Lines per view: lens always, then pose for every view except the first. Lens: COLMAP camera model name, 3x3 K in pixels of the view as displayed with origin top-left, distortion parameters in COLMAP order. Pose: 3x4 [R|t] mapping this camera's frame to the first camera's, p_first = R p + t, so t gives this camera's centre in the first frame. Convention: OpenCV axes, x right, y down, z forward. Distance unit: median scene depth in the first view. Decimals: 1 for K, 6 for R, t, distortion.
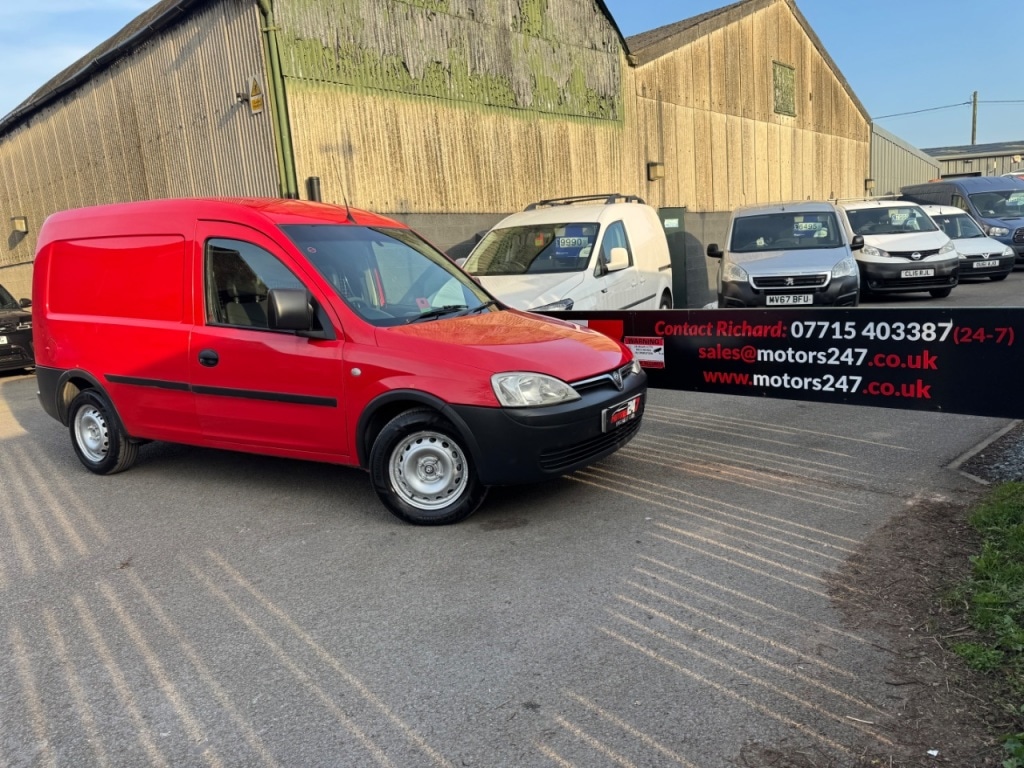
lens RADIAL K [[724.4, 0, 514.9], [0, 724.4, 381.2], [0, 0, 1]] dist [0.041289, -0.048255]
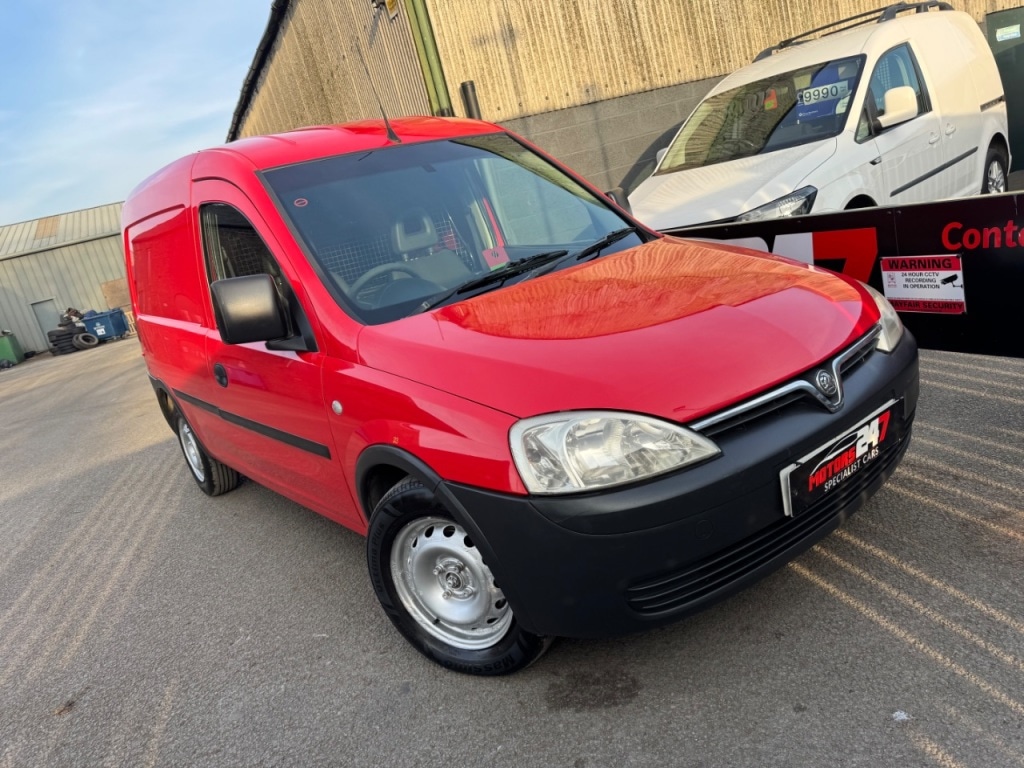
lens RADIAL K [[724.4, 0, 509.6], [0, 724.4, 380.1], [0, 0, 1]] dist [0.041289, -0.048255]
pose [[0.914348, -0.059362, -0.400555, 0.120681], [0.113019, 0.987297, 0.111671, -0.068812], [0.388838, -0.147376, 0.909442, 0.415524]]
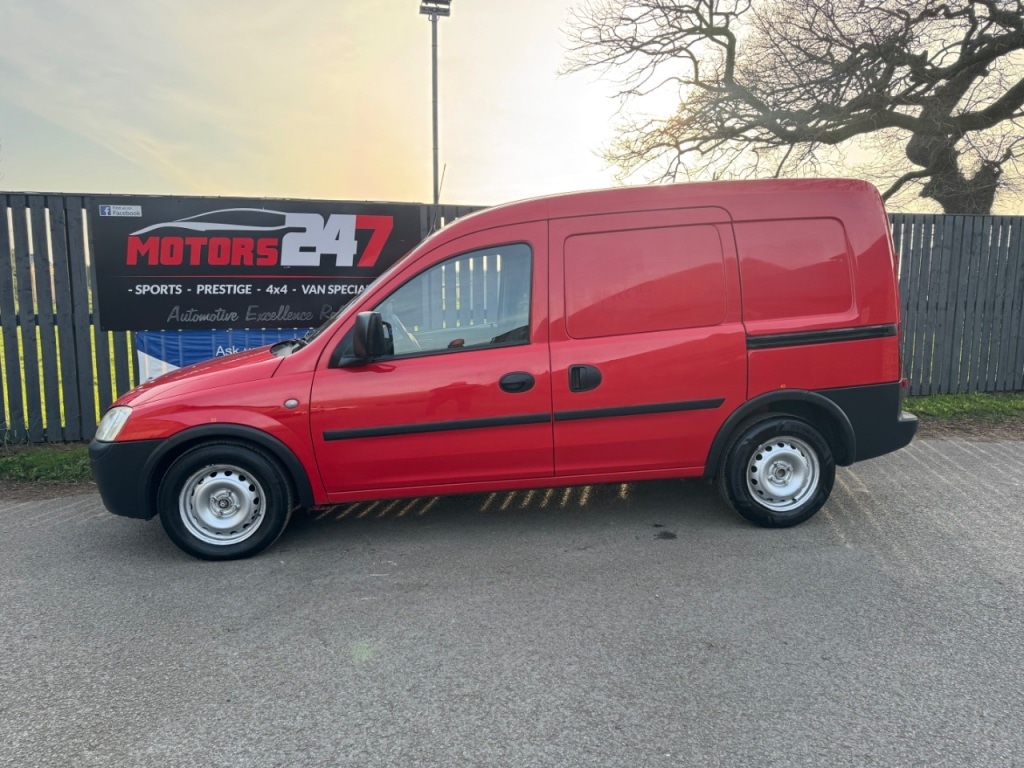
lens RADIAL K [[724.4, 0, 512.7], [0, 724.4, 376.5], [0, 0, 1]] dist [0.041289, -0.048255]
pose [[-0.626841, -0.030794, 0.778539, -0.956680], [0.167935, 0.970393, 0.173595, -0.065014], [-0.760834, 0.239560, -0.603111, 0.680785]]
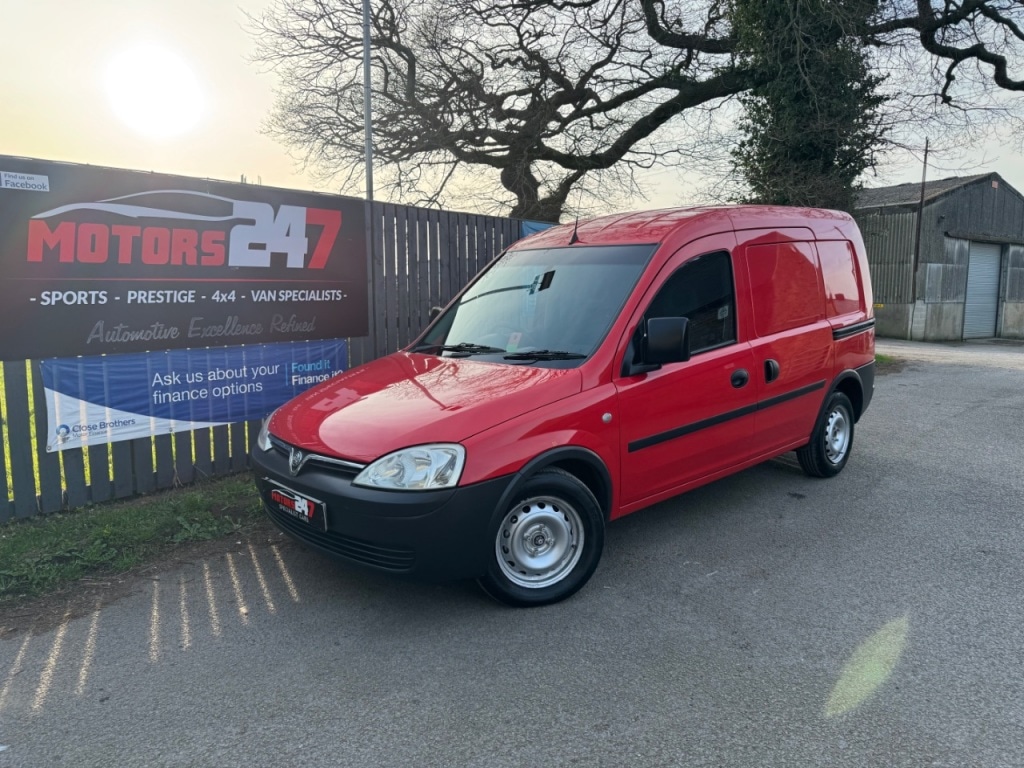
lens RADIAL K [[724.4, 0, 510.8], [0, 724.4, 380.6], [0, 0, 1]] dist [0.041289, -0.048255]
pose [[-0.967105, 0.037069, 0.251662, -0.313485], [0.104984, 0.959303, 0.262137, -0.174466], [-0.231703, 0.279935, -0.931639, 1.076801]]
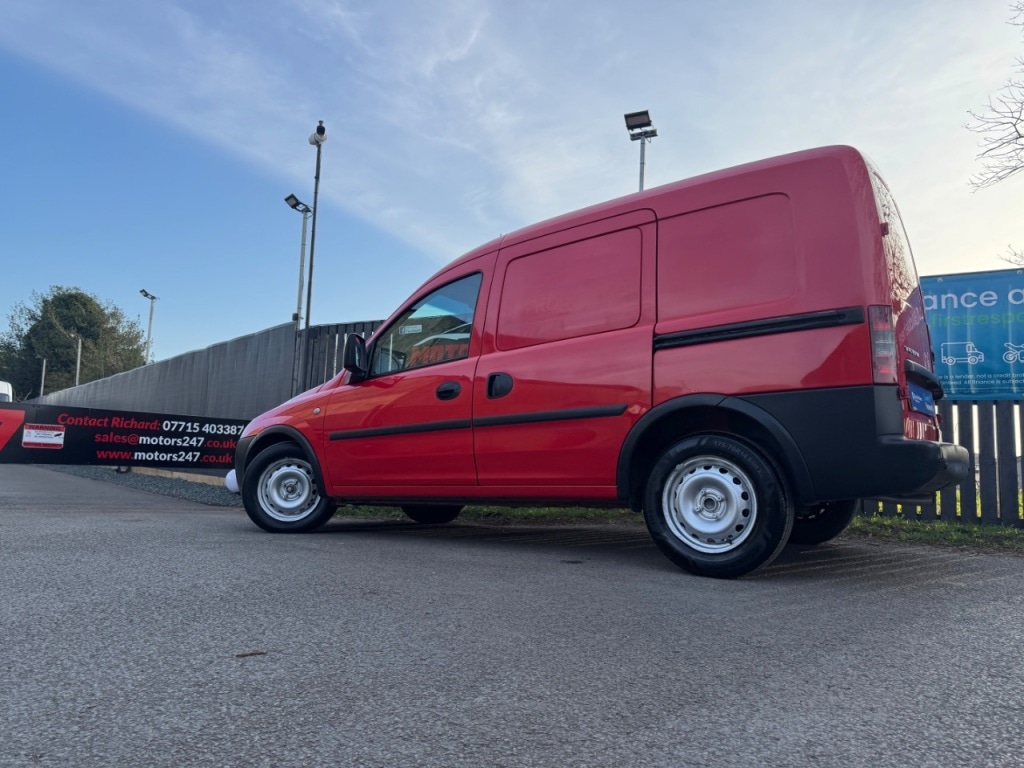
lens RADIAL K [[724.4, 0, 510.4], [0, 724.4, 383.3], [0, 0, 1]] dist [0.041289, -0.048255]
pose [[0.045847, 0.185489, 0.981576, -1.182411], [0.120446, 0.974414, -0.189762, 0.236103], [-0.991661, 0.126927, 0.022333, 0.121094]]
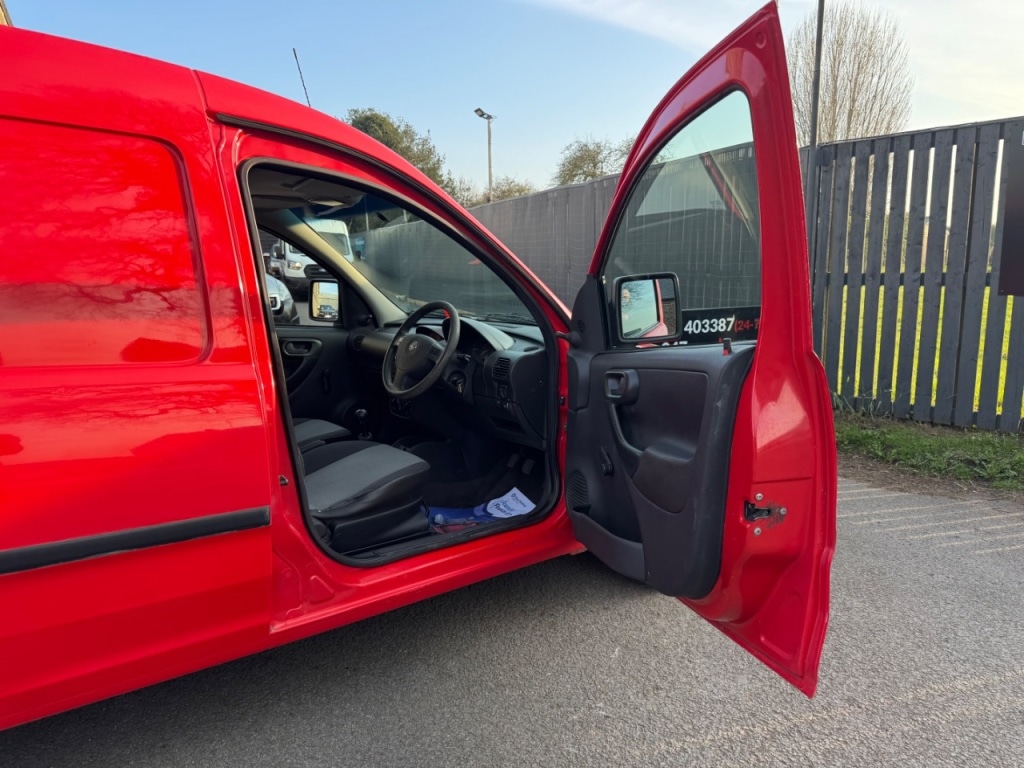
lens RADIAL K [[724.4, 0, 513.5], [0, 724.4, 384.7], [0, 0, 1]] dist [0.041289, -0.048255]
pose [[0.389051, -0.098847, 0.915898, -0.712697], [0.142180, 0.988757, 0.046316, -0.060872], [-0.910178, 0.112203, 0.398731, 0.660447]]
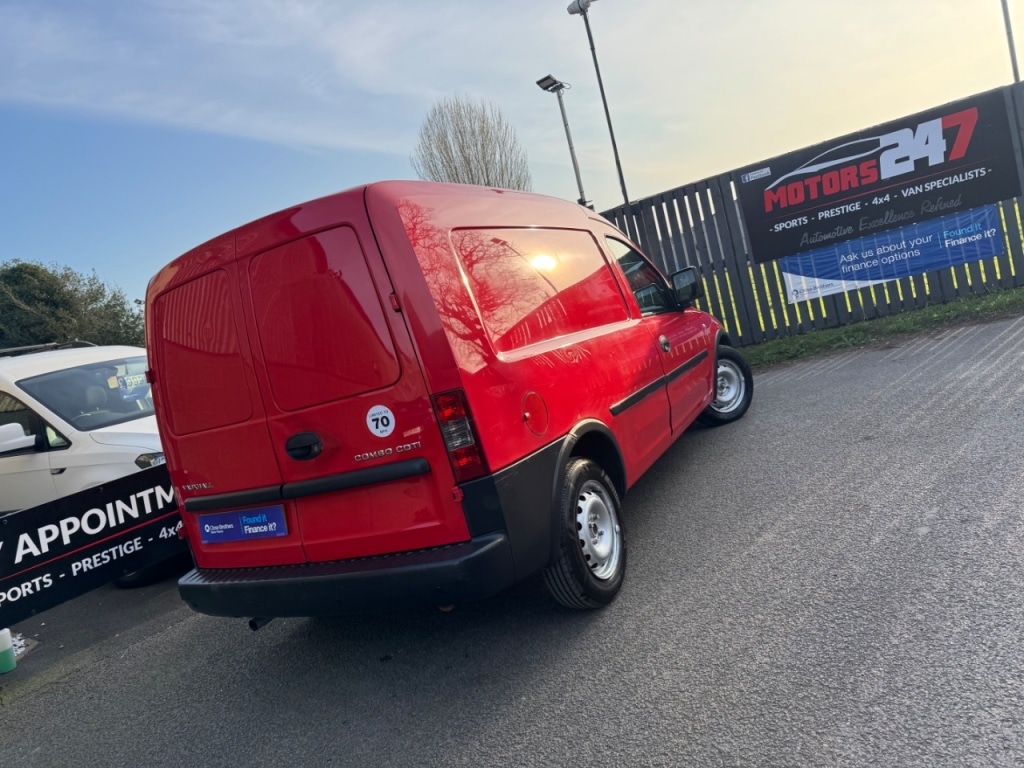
lens RADIAL K [[726.7, 0, 520.6], [0, 726.7, 379.2], [0, 0, 1]] dist [0.043037, -0.050048]
pose [[-0.043389, -0.031758, 0.998553, -1.288383], [0.412444, 0.909777, 0.046856, -0.105253], [-0.909949, 0.413880, -0.026376, 1.124304]]
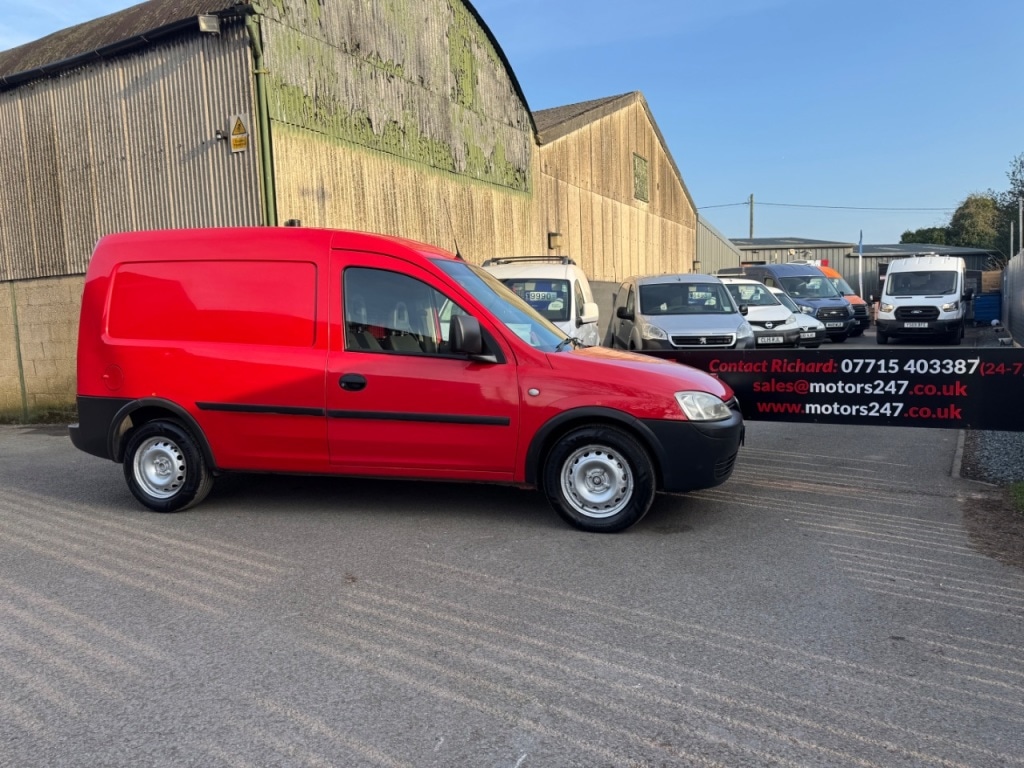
lens RADIAL K [[724.4, 0, 511.1], [0, 724.4, 385.0], [0, 0, 1]] dist [0.041289, -0.048255]
pose [[0.964802, 0.014027, 0.262605, -0.432589], [0.008615, 0.996355, -0.084873, 0.054403], [-0.262838, 0.084148, 0.961164, -0.023711]]
